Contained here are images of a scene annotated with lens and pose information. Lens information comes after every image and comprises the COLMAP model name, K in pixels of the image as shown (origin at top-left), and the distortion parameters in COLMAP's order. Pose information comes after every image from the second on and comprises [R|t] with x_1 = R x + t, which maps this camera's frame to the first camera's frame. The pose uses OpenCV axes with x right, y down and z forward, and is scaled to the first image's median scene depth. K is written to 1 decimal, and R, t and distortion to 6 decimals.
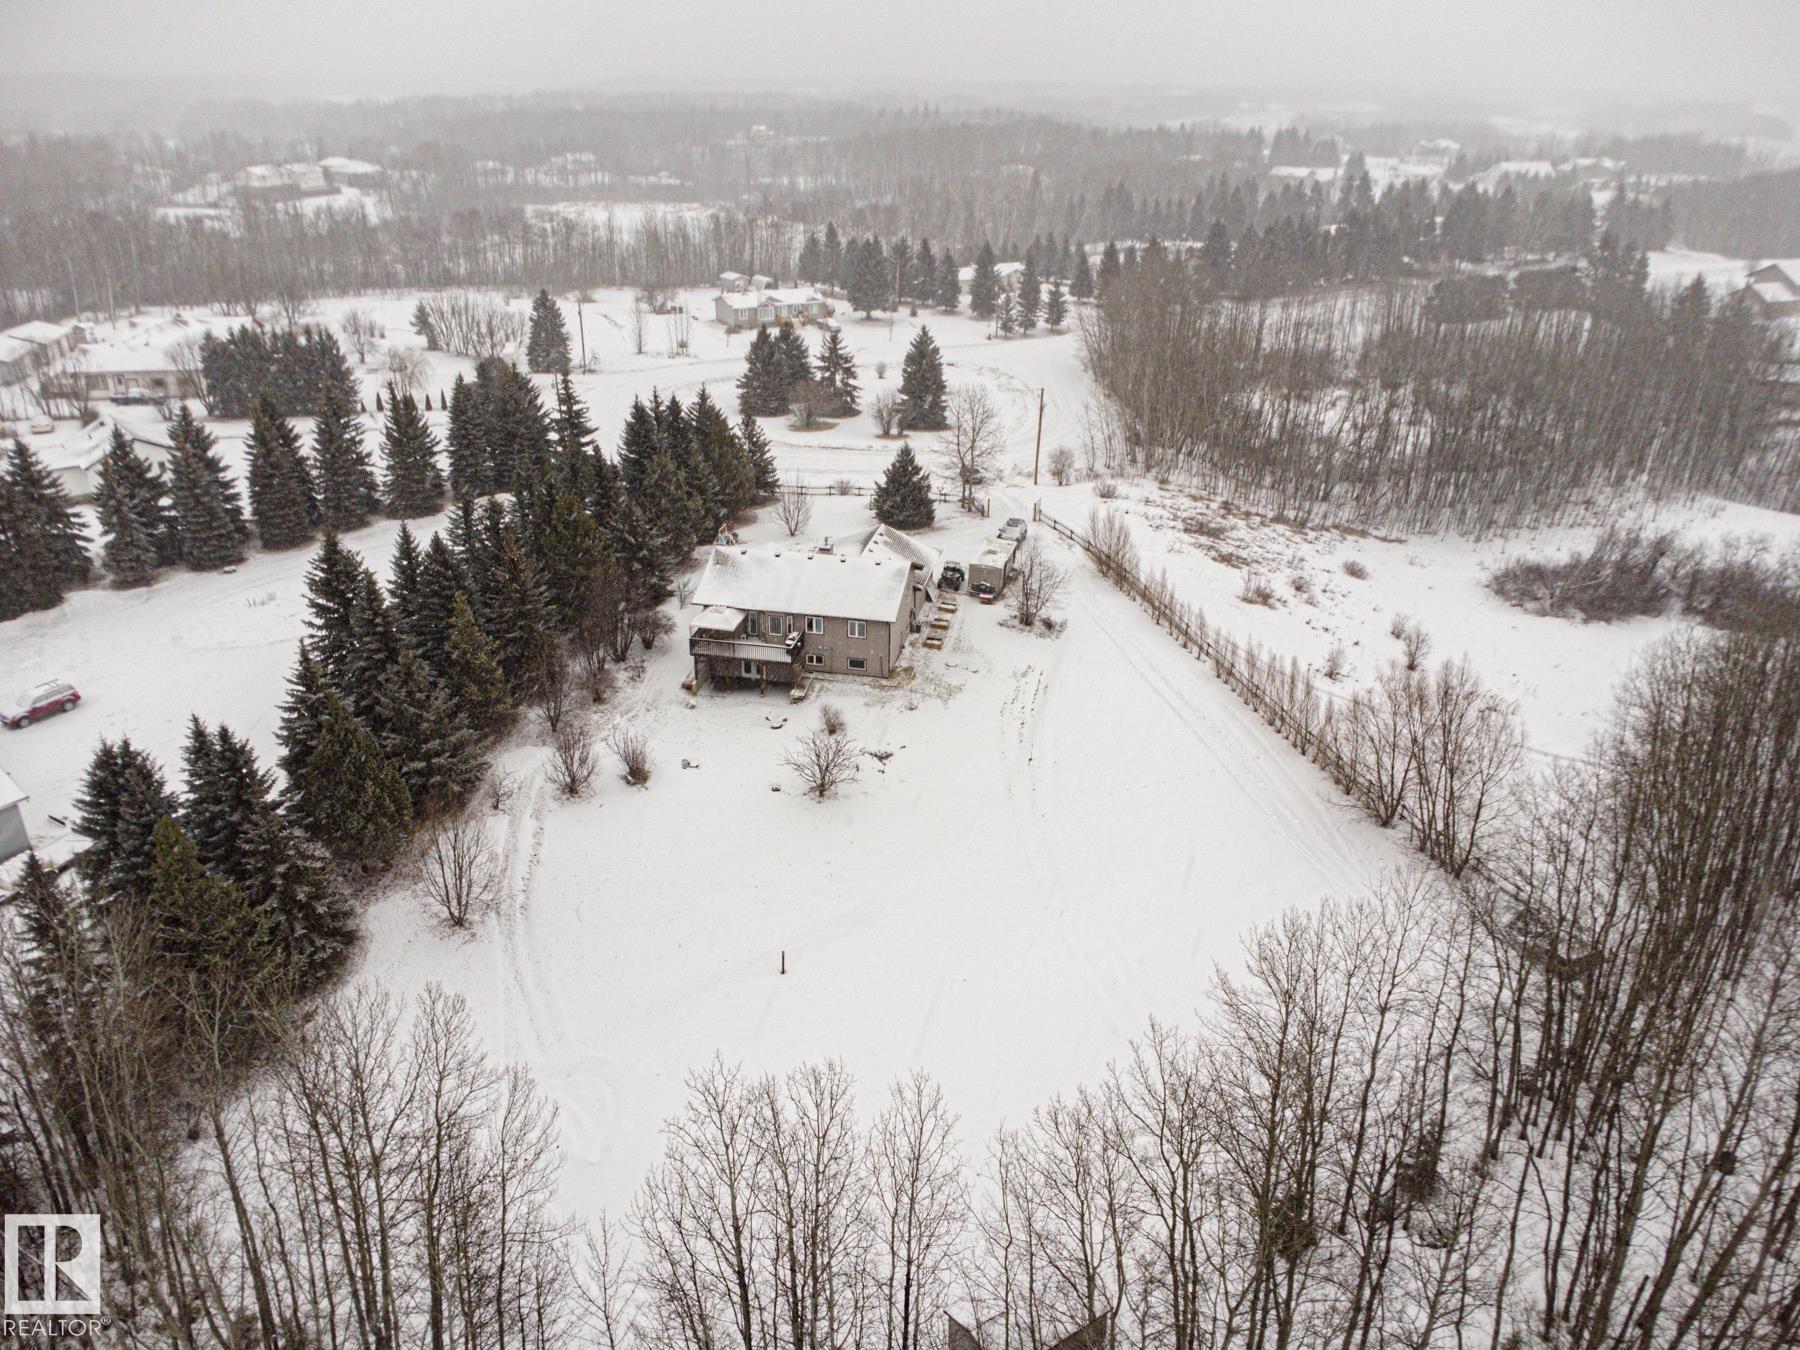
lens RADIAL K [[1303.0, 0, 906.5], [0, 1303.0, 680.1], [0, 0, 1]] dist [0.007429, 0.003099]
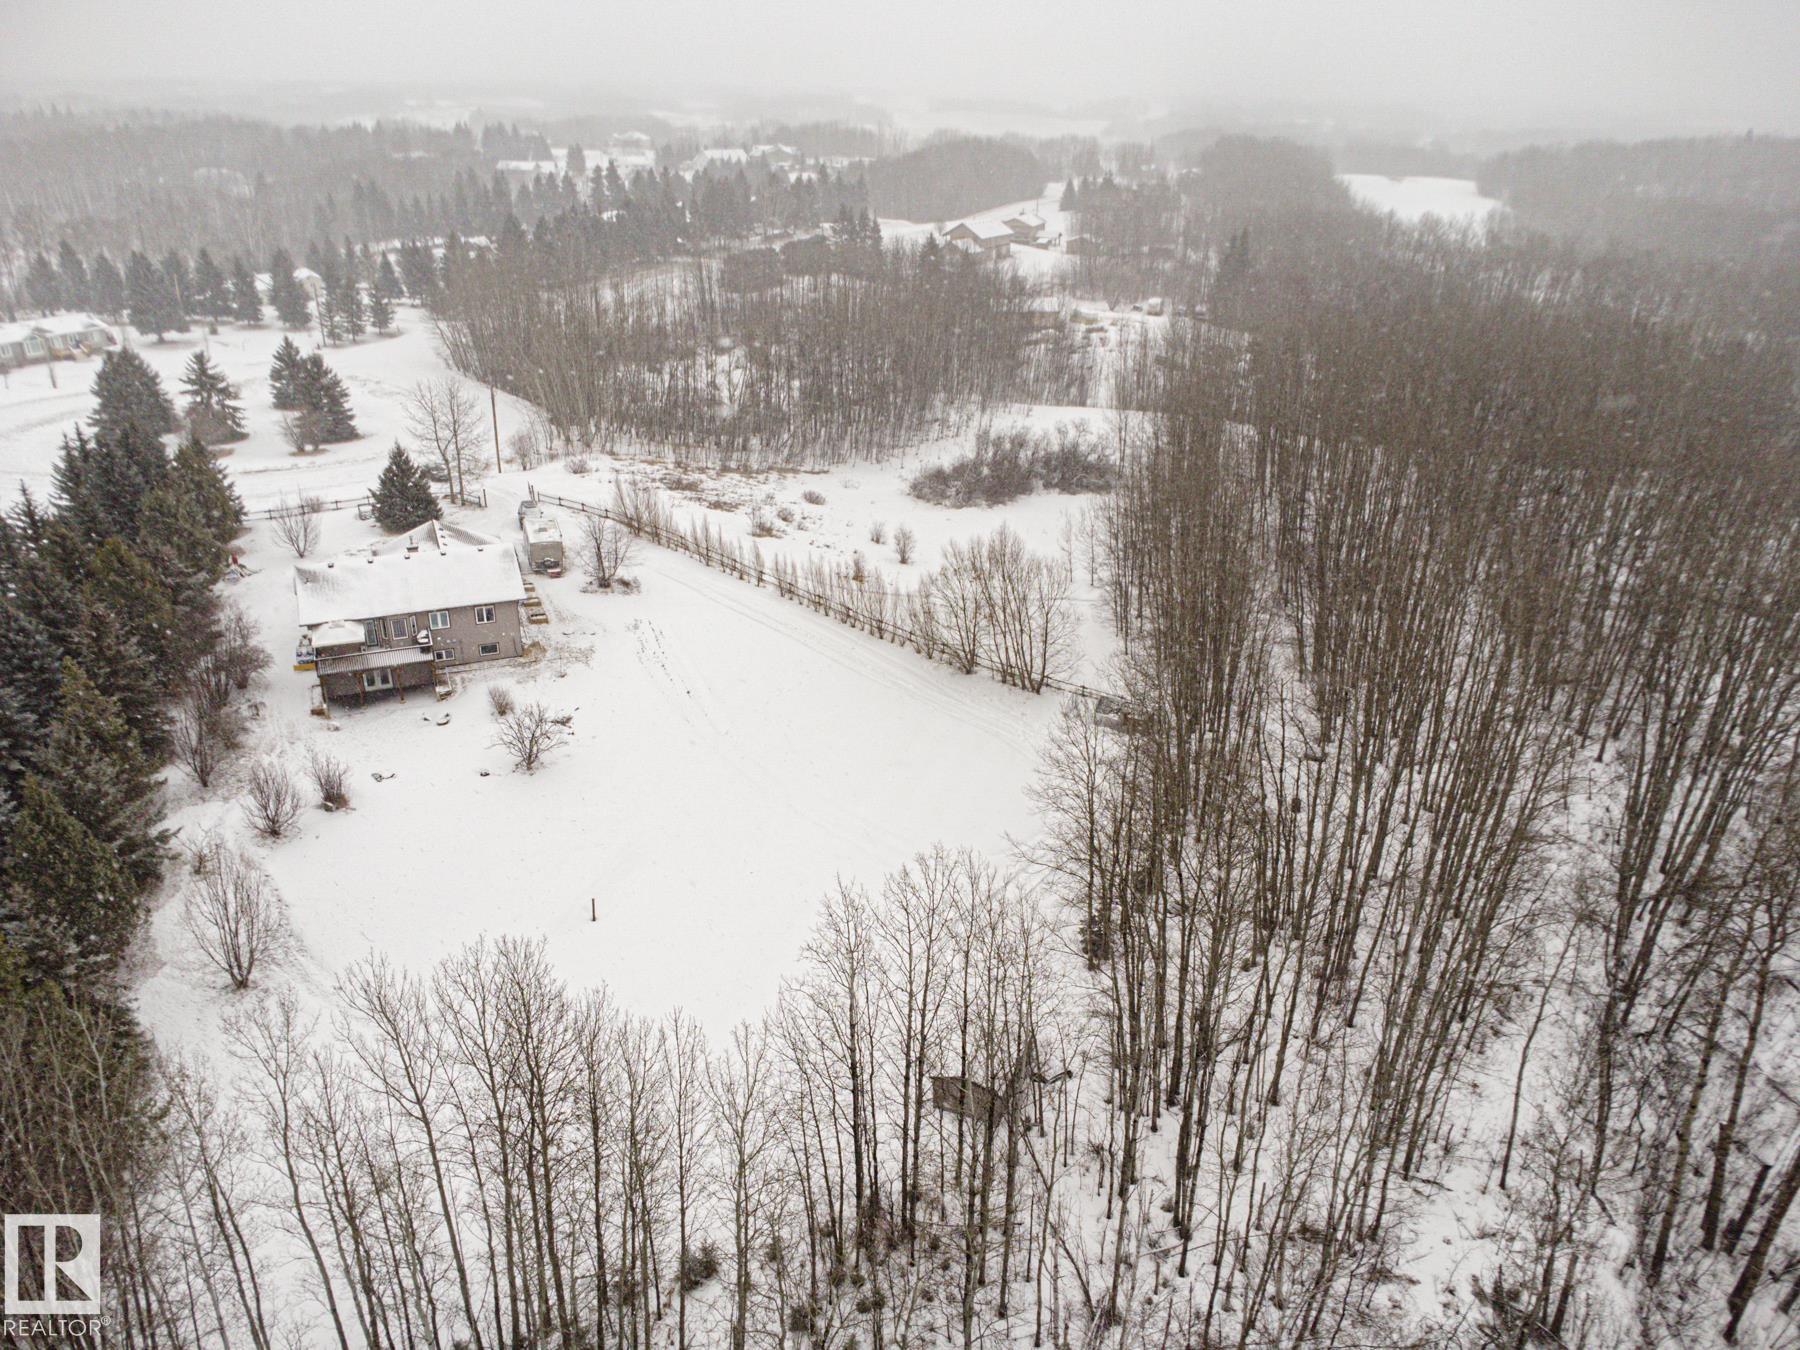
lens RADIAL K [[1292.1, 0, 894.0], [0, 1292.1, 669.2], [0, 0, 1]] dist [0.032337, -0.026169]
pose [[0.839532, -0.231138, 0.491692, -0.193484], [0.232905, 0.970729, 0.058656, 0.012091], [-0.490857, 0.065274, 0.868791, -0.022867]]
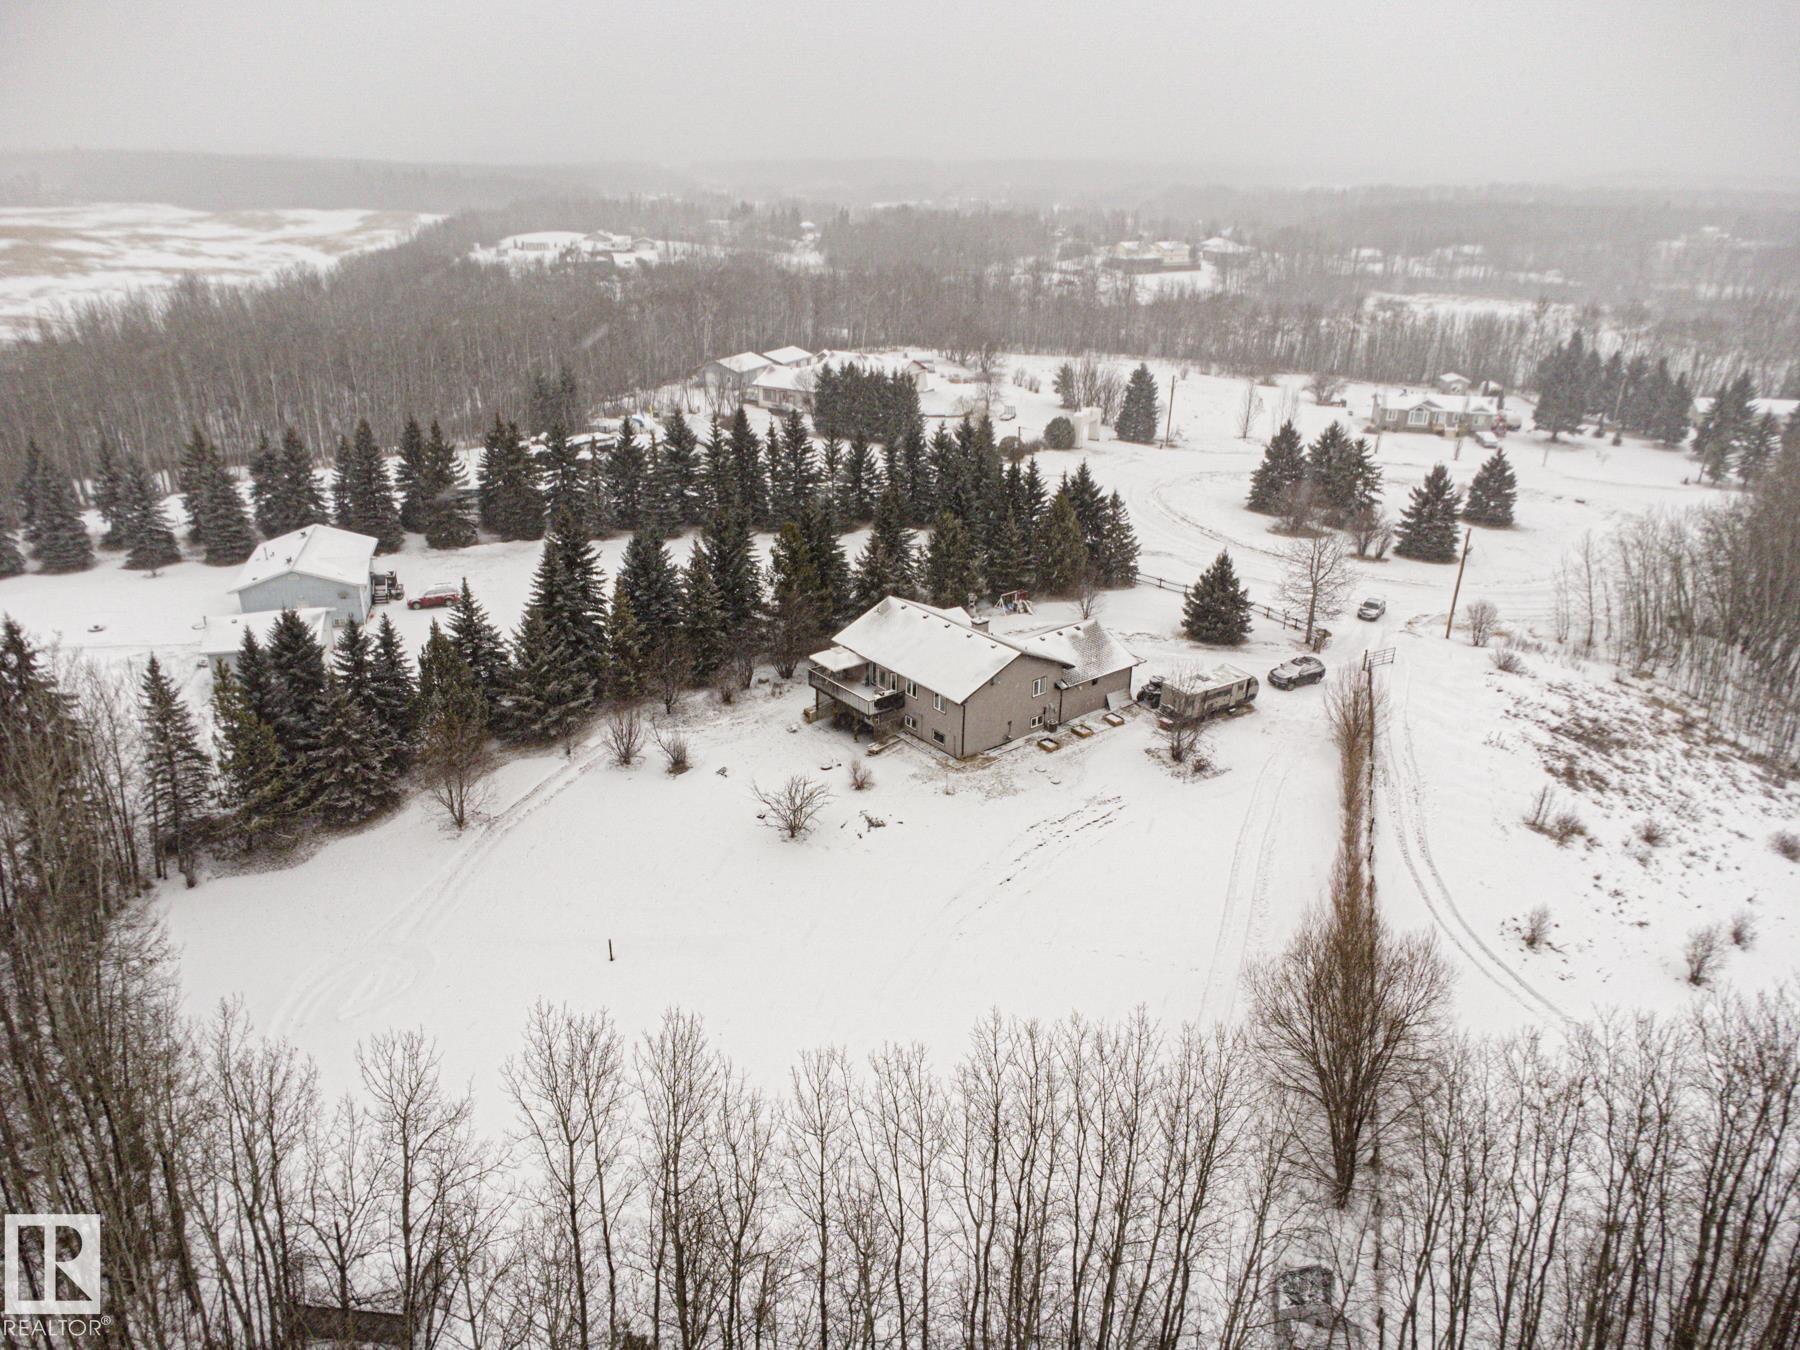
lens RADIAL K [[1292.1, 0, 894.0], [0, 1292.1, 669.2], [0, 0, 1]] dist [0.032337, -0.026169]
pose [[0.769706, 0.247732, -0.588372, 0.357810], [-0.285077, 0.958021, 0.030436, -0.058553], [0.571213, 0.144305, 0.808017, 0.121400]]
